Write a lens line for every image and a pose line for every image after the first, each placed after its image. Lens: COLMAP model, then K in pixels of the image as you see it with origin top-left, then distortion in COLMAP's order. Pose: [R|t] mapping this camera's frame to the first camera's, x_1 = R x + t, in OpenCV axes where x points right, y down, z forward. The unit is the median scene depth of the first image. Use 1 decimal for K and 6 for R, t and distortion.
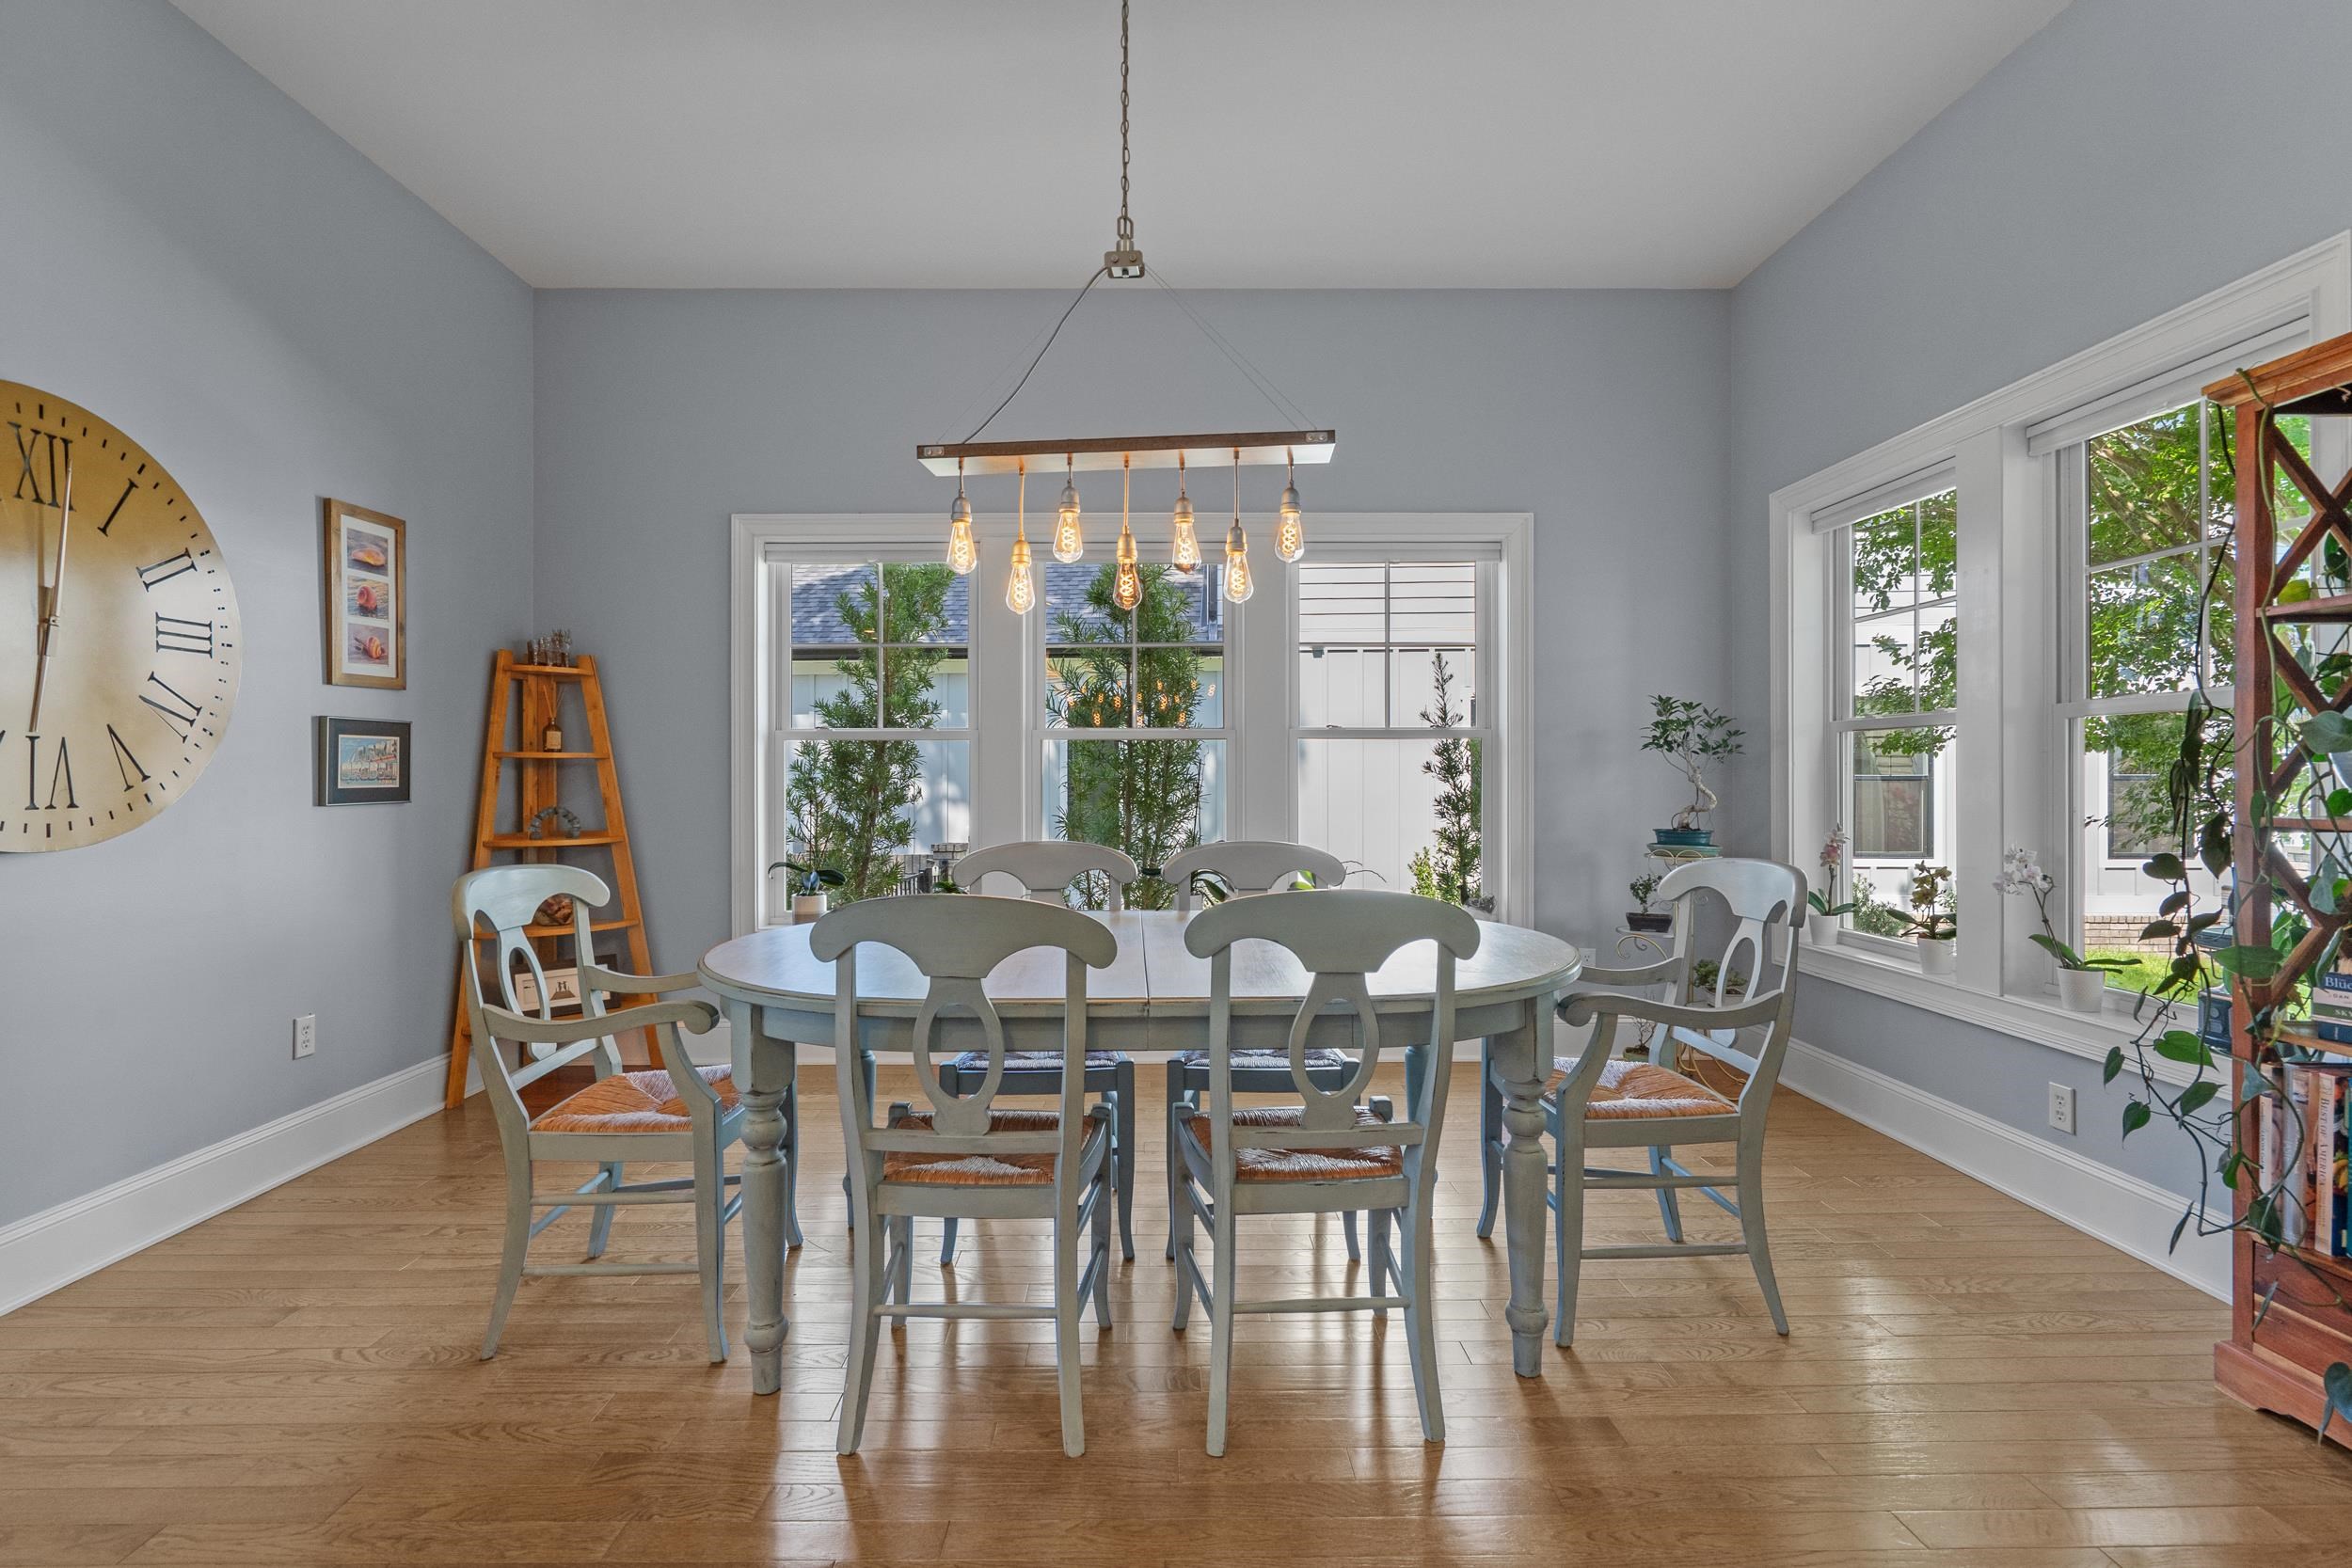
lens RADIAL K [[1077.3, 0, 1180.0], [0, 1077.3, 750.3], [0, 0, 1]] dist [-0.010332, 0.002992]
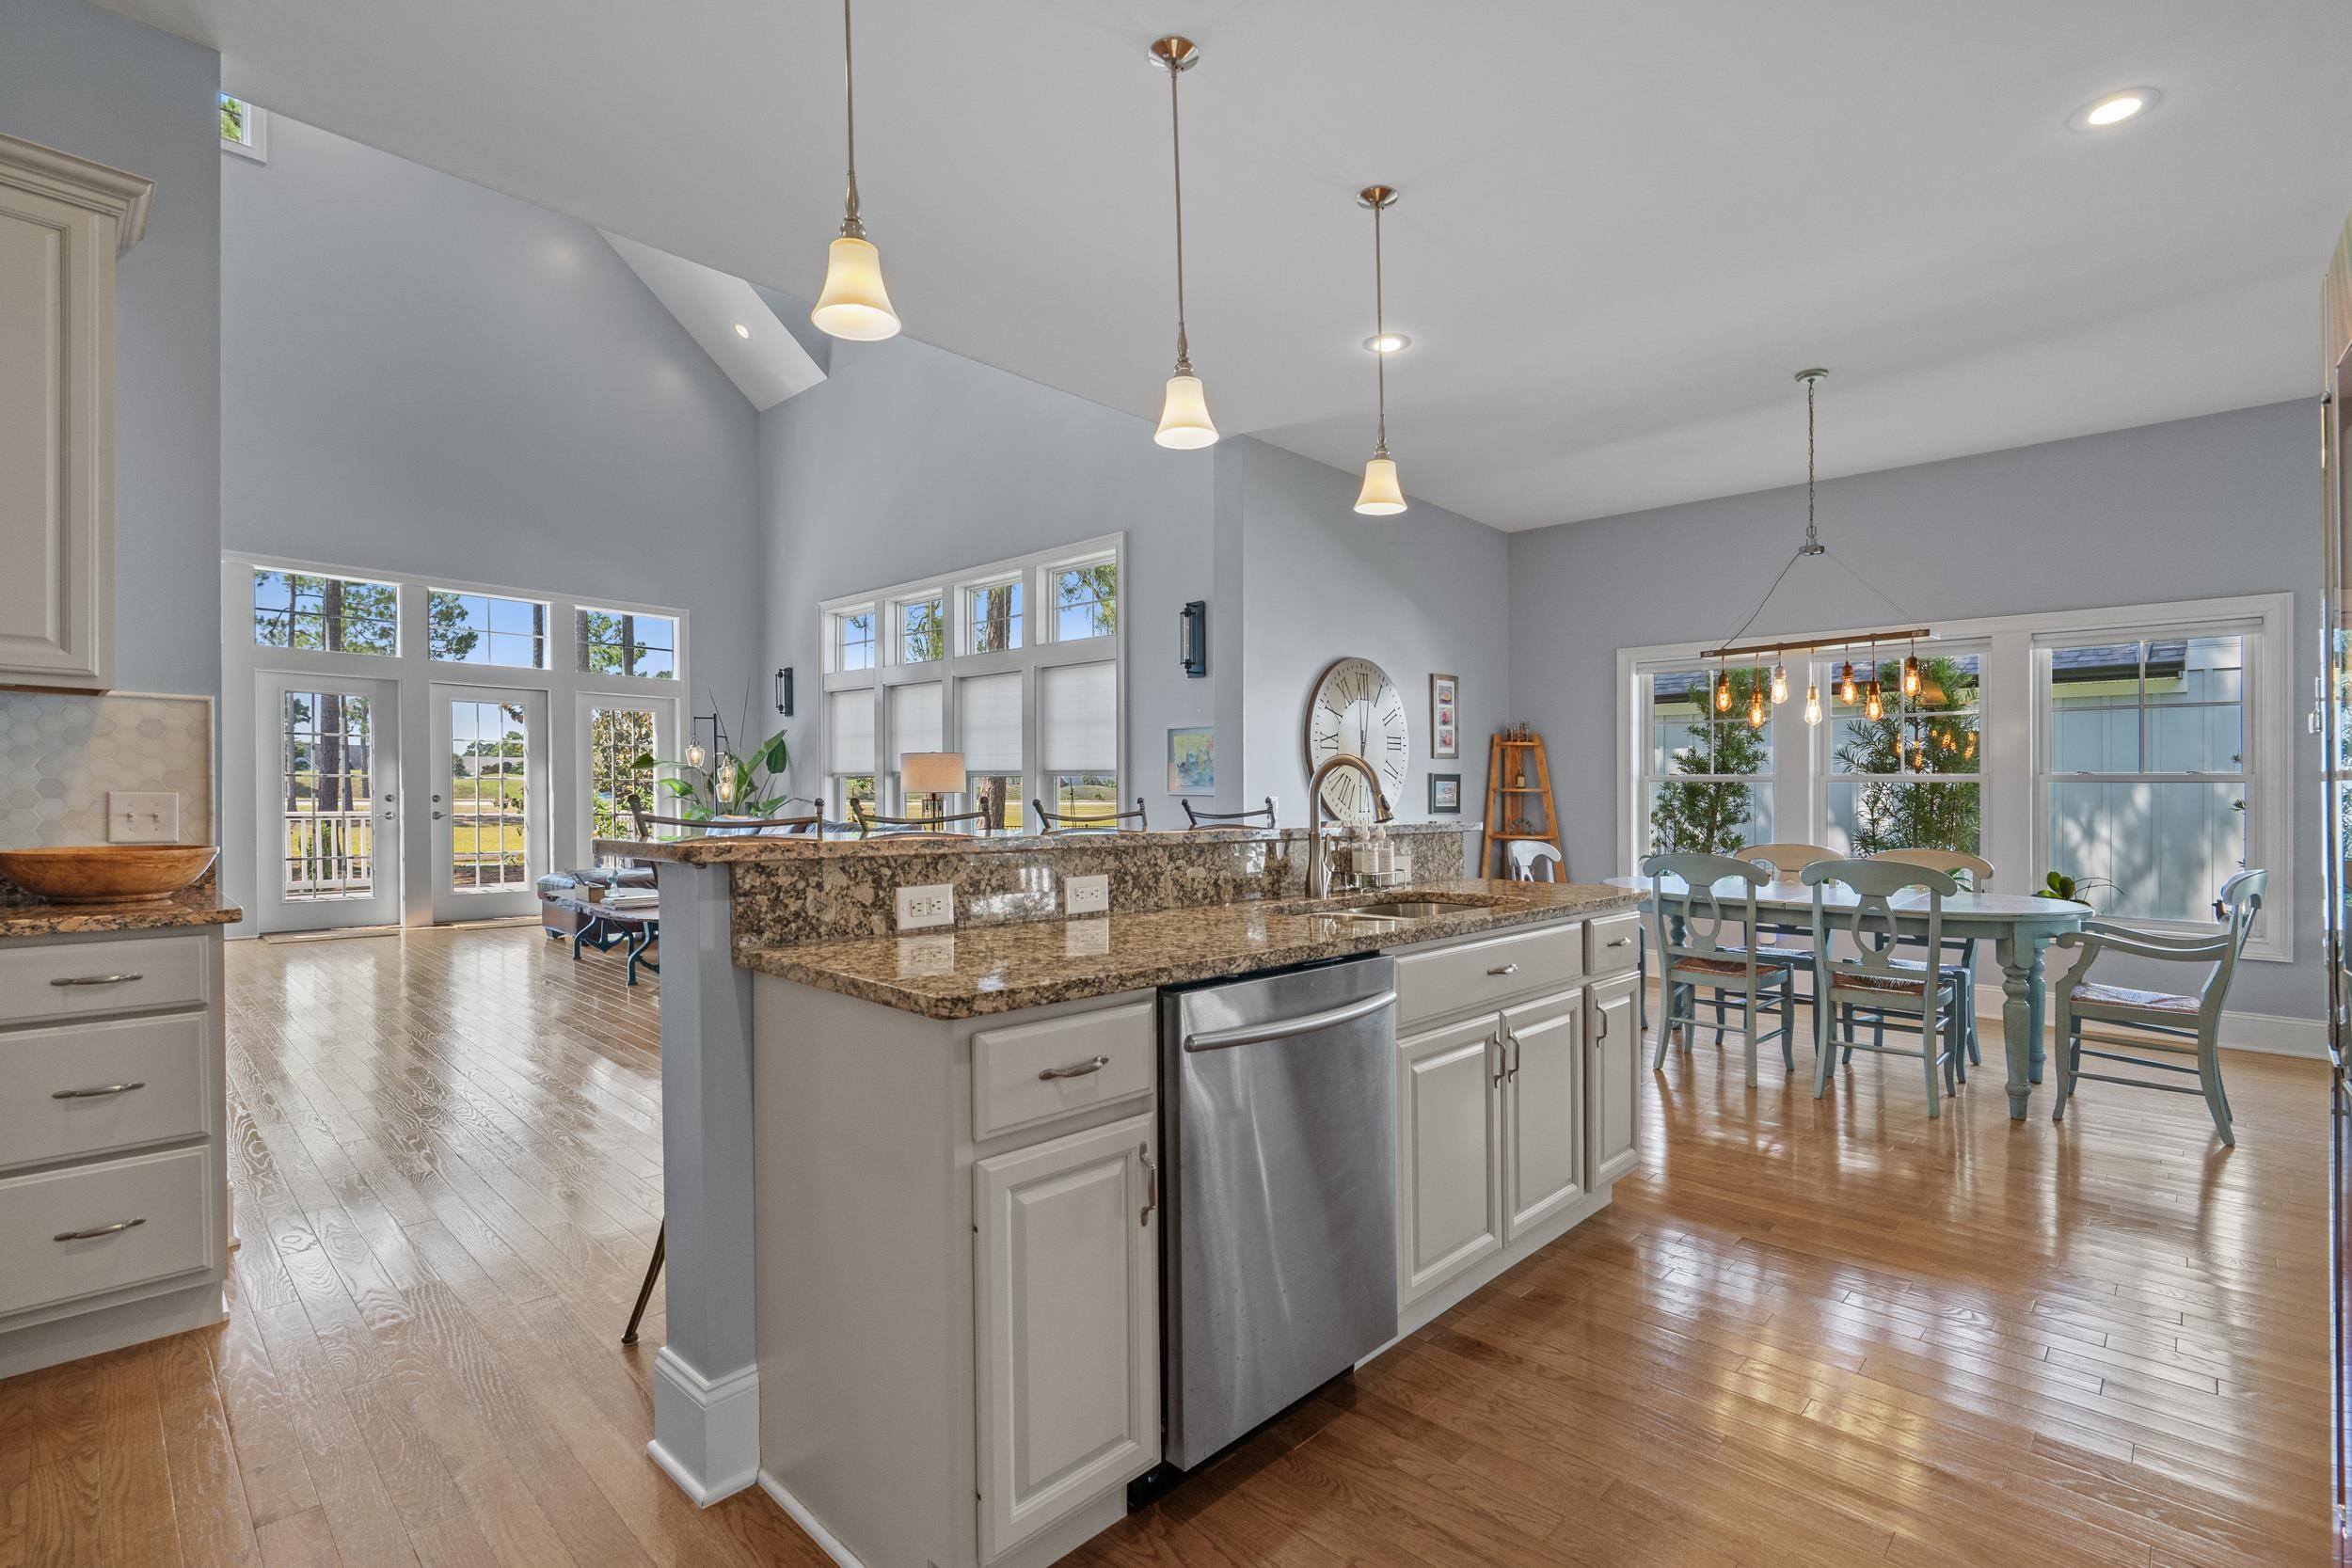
lens RADIAL K [[1077.3, 0, 1175.7], [0, 1077.3, 775.5], [0, 0, 1]] dist [-0.010332, 0.002992]
pose [[0.703756, 0.001643, -0.710440, 0.312279], [0.001332, 0.999993, 0.003632, -0.028150], [0.710440, -0.003502, 0.703749, -0.721699]]
